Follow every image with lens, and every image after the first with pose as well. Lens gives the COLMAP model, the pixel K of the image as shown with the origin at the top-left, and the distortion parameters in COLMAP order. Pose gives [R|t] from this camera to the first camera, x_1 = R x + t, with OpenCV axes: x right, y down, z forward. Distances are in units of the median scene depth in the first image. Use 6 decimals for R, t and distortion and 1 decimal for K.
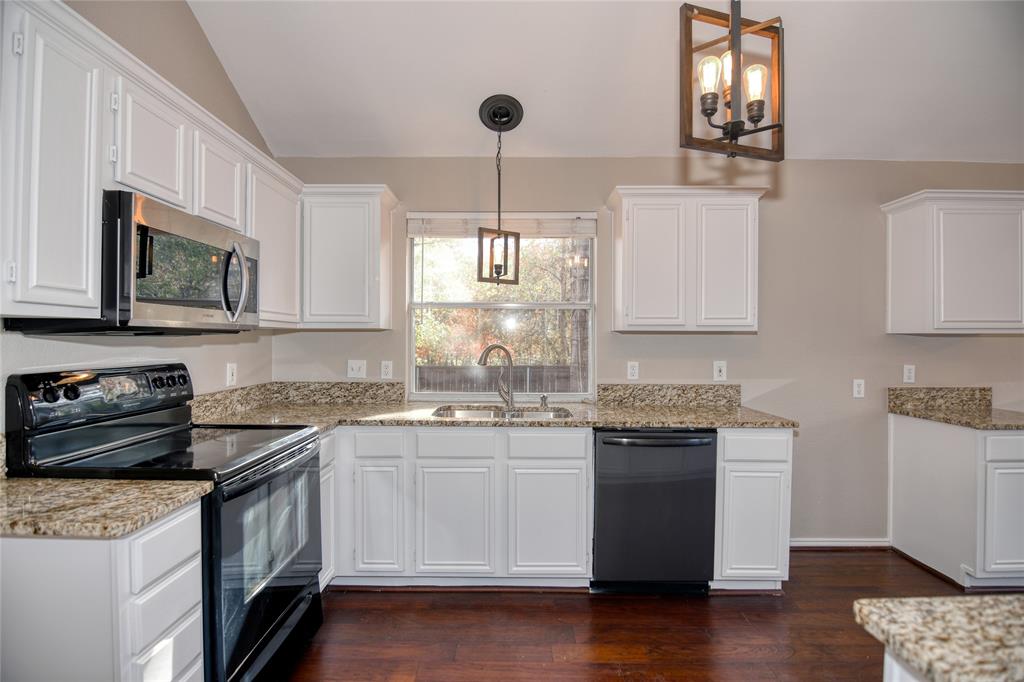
lens RADIAL K [[496.9, 0, 507.8], [0, 496.9, 339.9], [0, 0, 1]] dist [-0.014149, -0.005846]
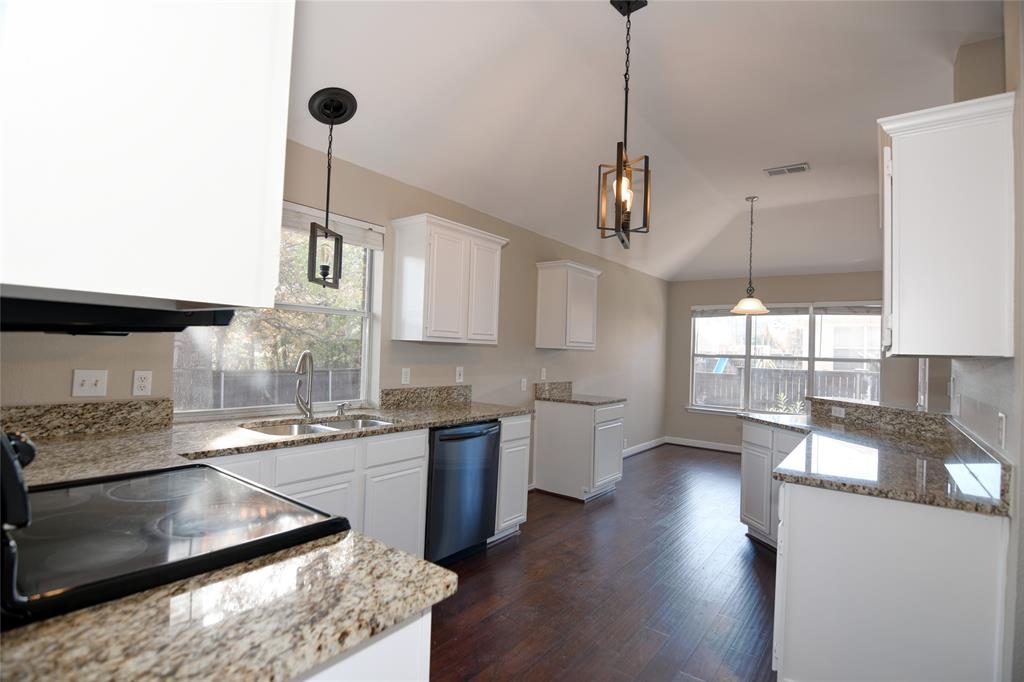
lens RADIAL K [[496.9, 0, 506.9], [0, 496.9, 335.2], [0, 0, 1]] dist [-0.014149, -0.005846]
pose [[0.599133, 0.041685, 0.799563, -0.564255], [-0.031170, 0.999101, -0.028731, -0.005446], [-0.800042, -0.007708, 0.599894, 0.167886]]
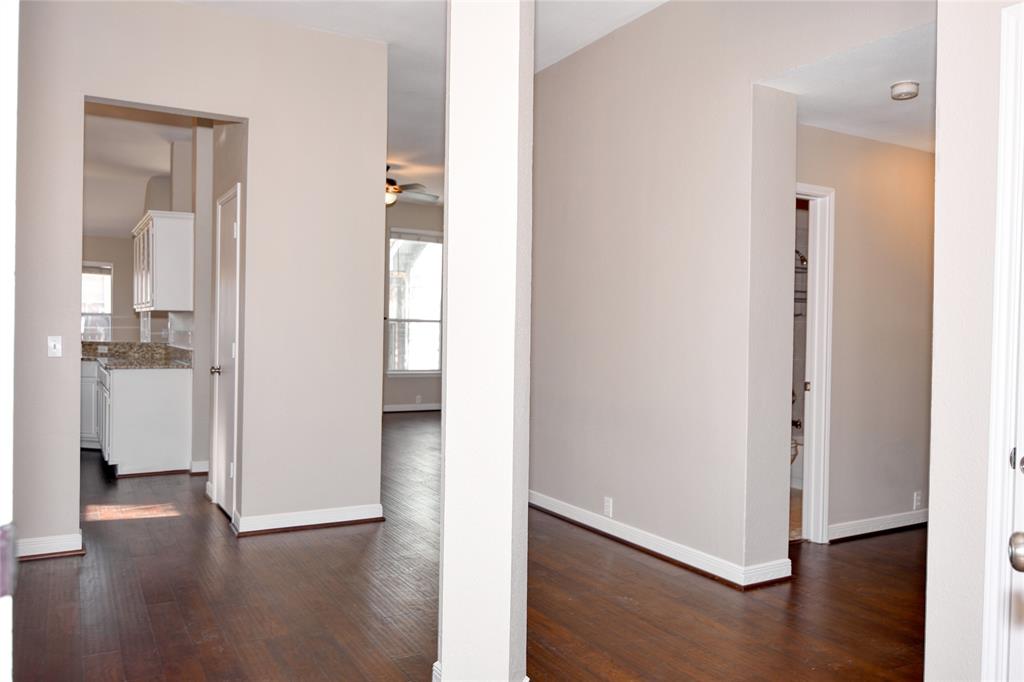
lens RADIAL K [[781.1, 0, 512.2], [0, 781.1, 339.8], [0, 0, 1]] dist [-0.002600, -0.000161]
pose [[-0.508509, -0.025690, 0.860673, -2.012200], [-0.016270, 0.999663, 0.020226, 0.006687], [-0.860903, -0.003718, -0.508756, 0.368354]]
